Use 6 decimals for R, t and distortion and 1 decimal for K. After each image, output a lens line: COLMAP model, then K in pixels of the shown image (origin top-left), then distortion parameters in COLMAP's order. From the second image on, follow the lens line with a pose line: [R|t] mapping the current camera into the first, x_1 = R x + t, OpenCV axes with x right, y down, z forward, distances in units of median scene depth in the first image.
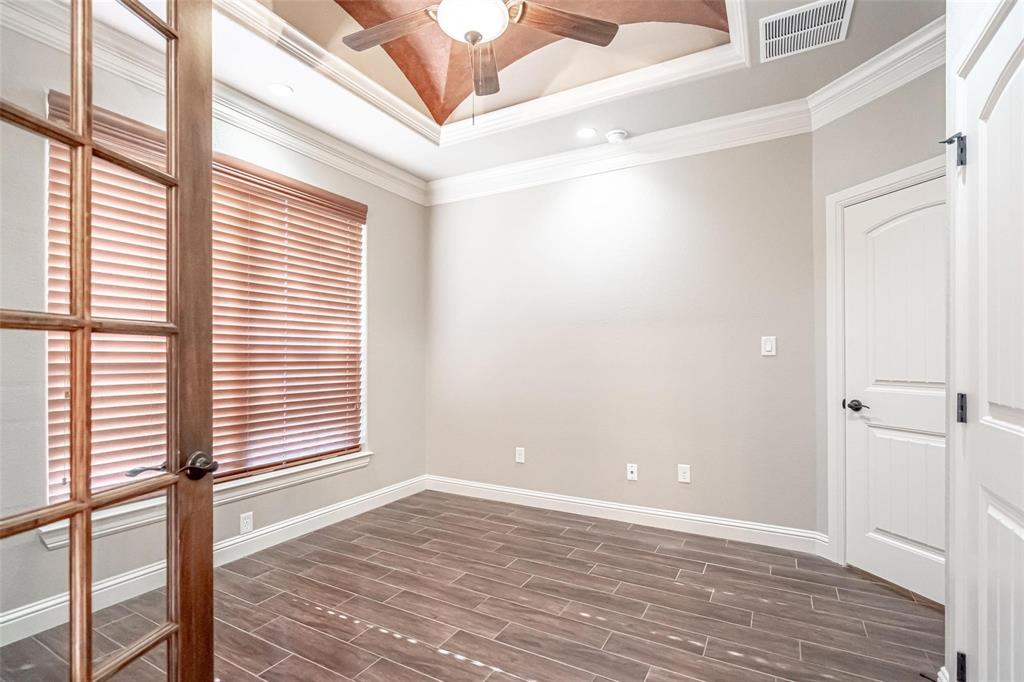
lens RADIAL K [[472.7, 0, 507.8], [0, 472.7, 347.8], [0, 0, 1]] dist [-0.000880, 0.000644]
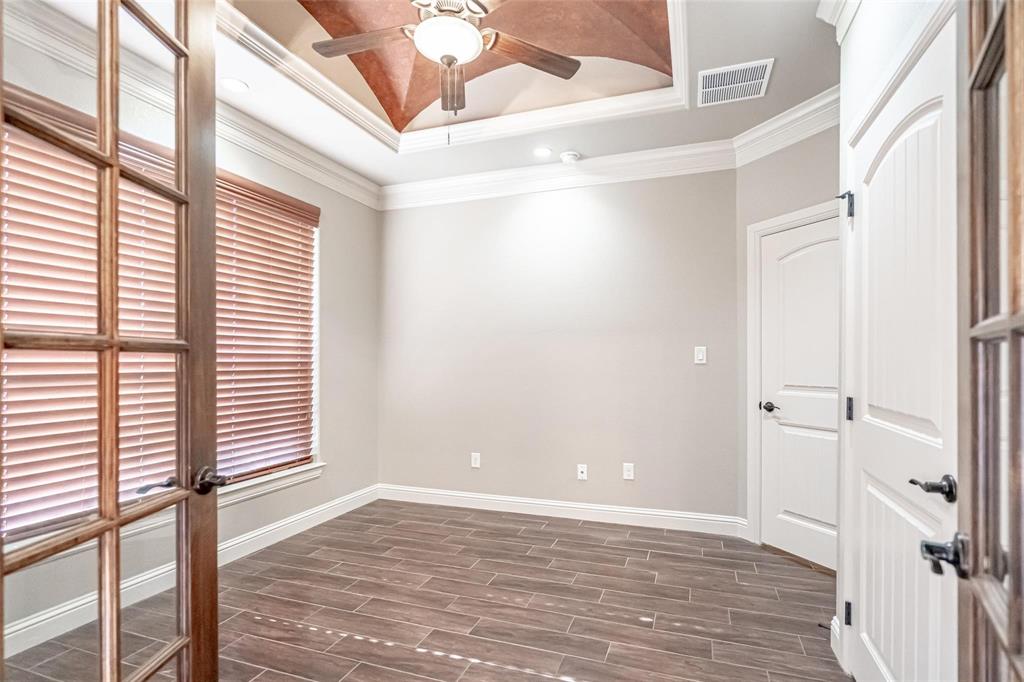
lens RADIAL K [[499.7, 0, 517.0], [0, 499.7, 349.4], [0, 0, 1]] dist [-0.000278, 0.000610]
pose [[0.981855, 0.004487, 0.189582, -0.125774], [-0.005107, 0.999983, 0.002779, -0.022749], [-0.189566, -0.003697, 0.981861, -0.107370]]
